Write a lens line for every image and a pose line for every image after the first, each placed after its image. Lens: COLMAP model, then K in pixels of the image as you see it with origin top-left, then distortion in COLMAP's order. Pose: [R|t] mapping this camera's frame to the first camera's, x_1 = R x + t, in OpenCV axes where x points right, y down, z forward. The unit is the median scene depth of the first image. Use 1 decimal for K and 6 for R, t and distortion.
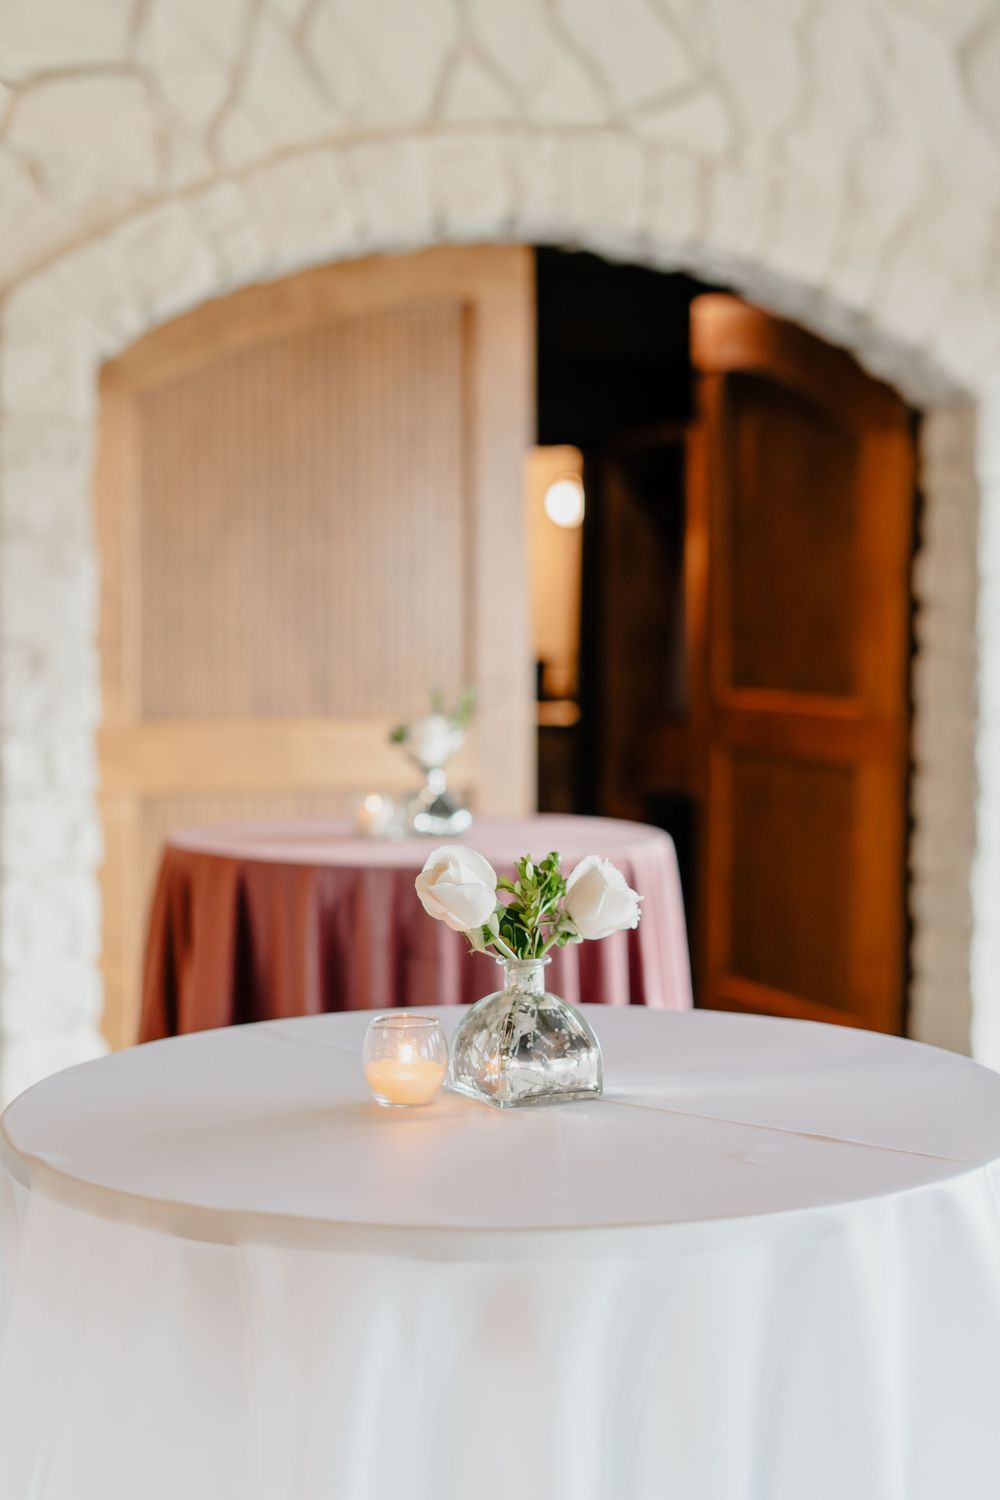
lens RADIAL K [[2151.4, 0, 500.9], [0, 2151.4, 746.9], [0, 0, 1]] dist [-0.010345, 0.000000]
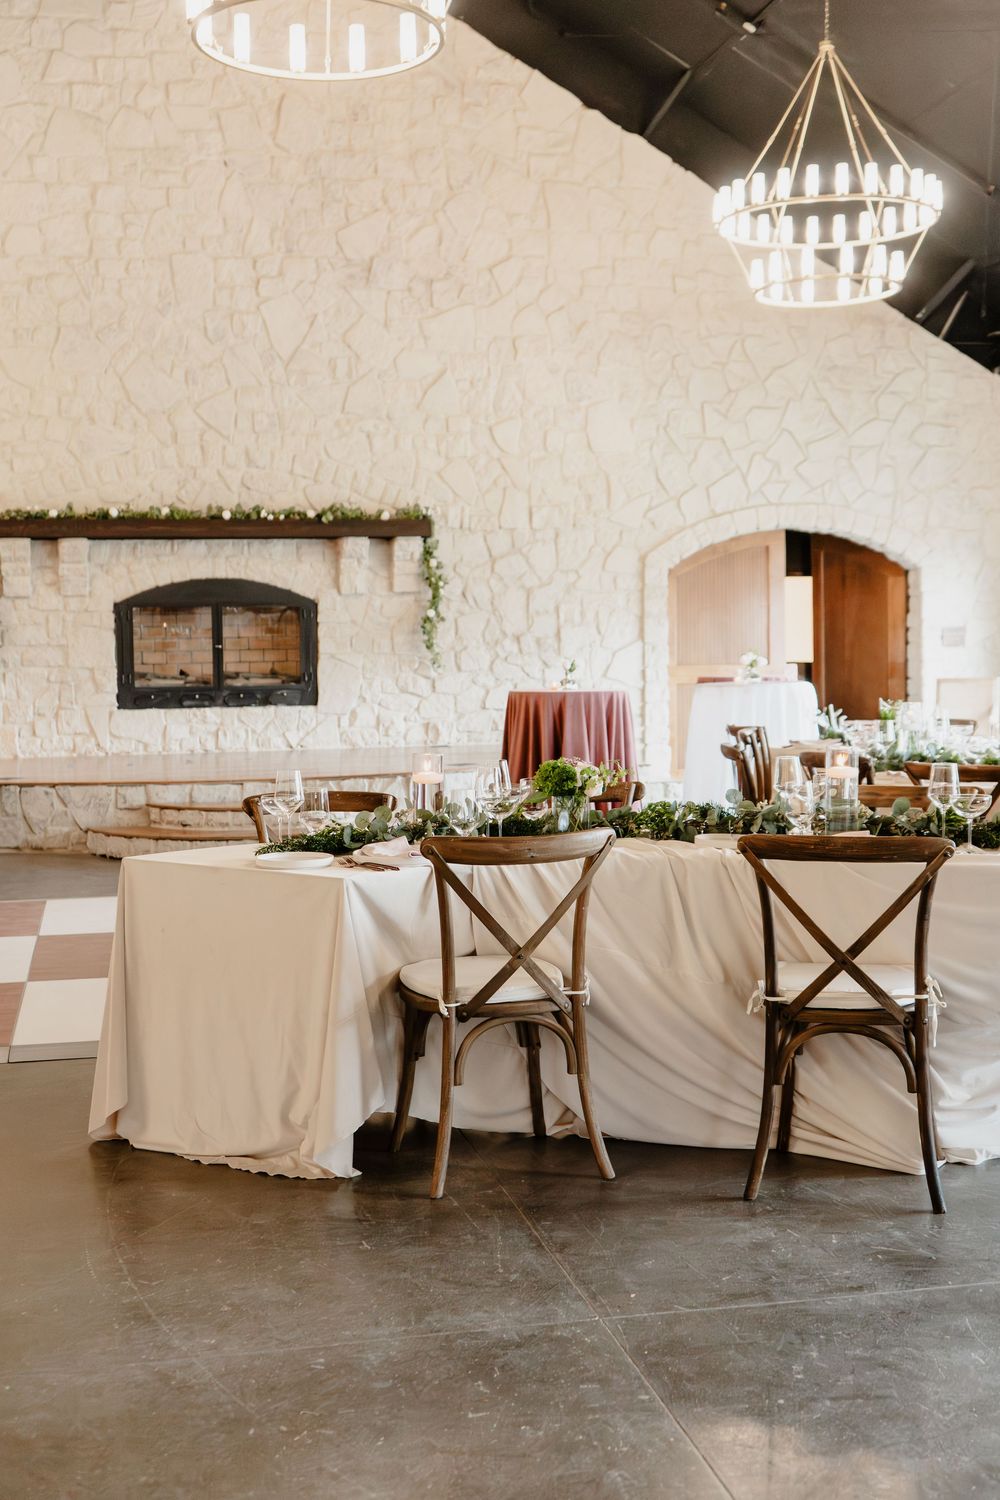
lens RADIAL K [[1779.4, 0, 500.1], [0, 1779.4, 758.8], [0, 0, 1]] dist [0.033187, 0.000000]
pose [[0.979946, -0.003591, -0.199231, 0.142429], [0.005041, 0.999964, 0.006770, 0.126482], [0.199199, -0.007639, 0.979929, -2.046688]]
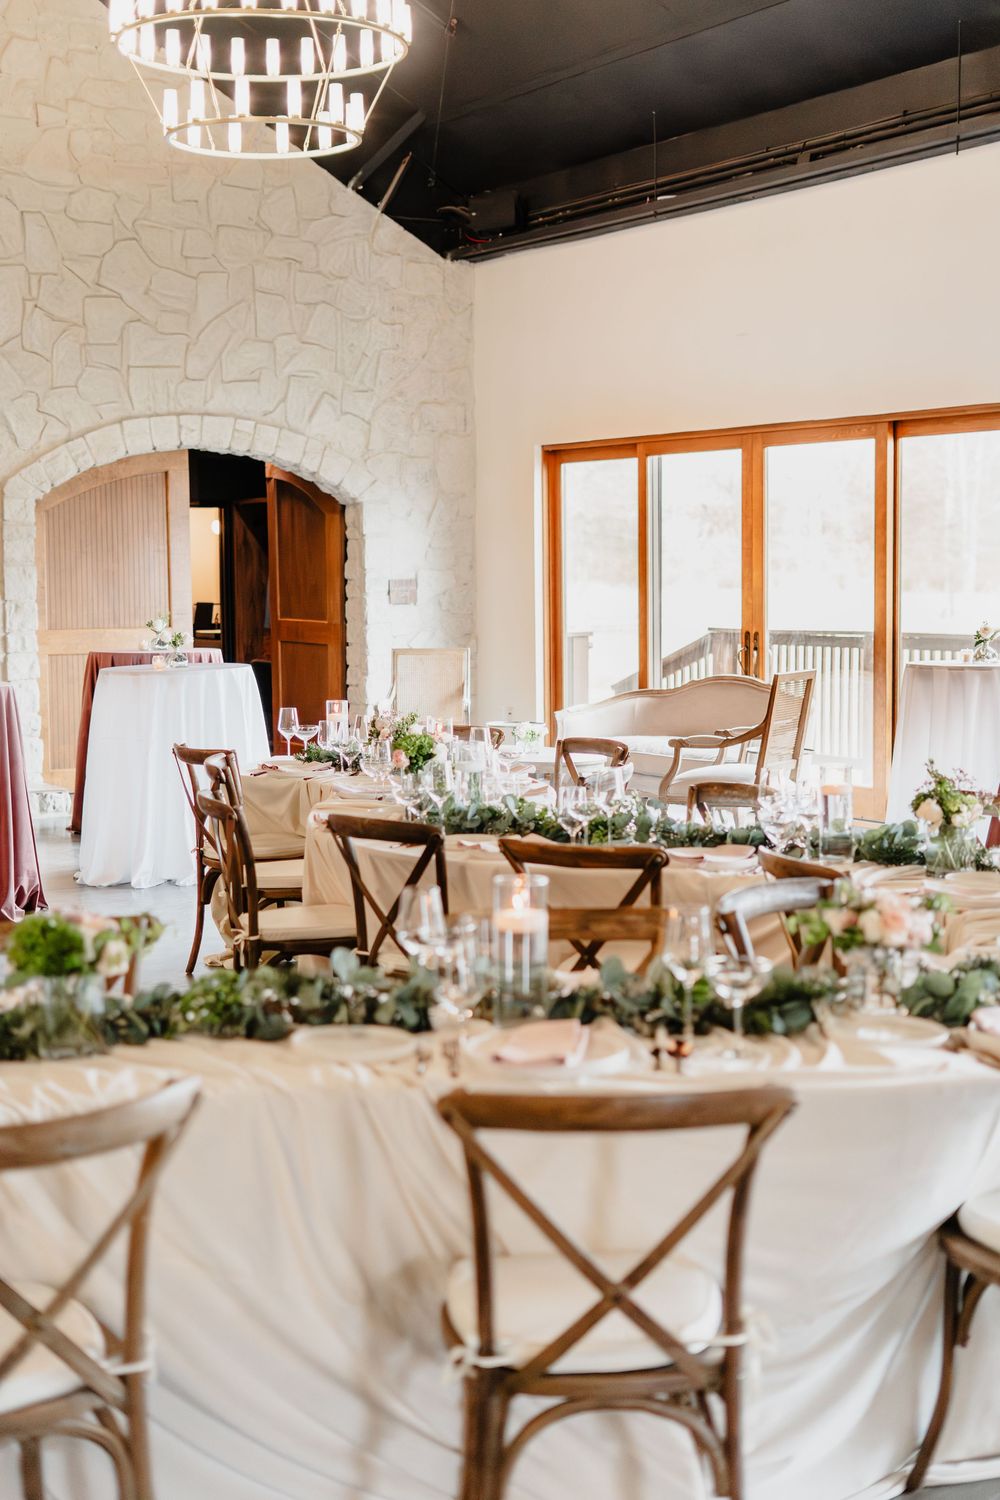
lens RADIAL K [[2151.4, 0, 498.9], [0, 2151.4, 744.8], [0, 0, 1]] dist [-0.010345, 0.000000]
pose [[0.990918, -0.020380, 0.132916, 0.034420], [0.016559, 0.999419, 0.029793, 0.063792], [-0.133446, -0.027322, 0.990679, -1.788623]]
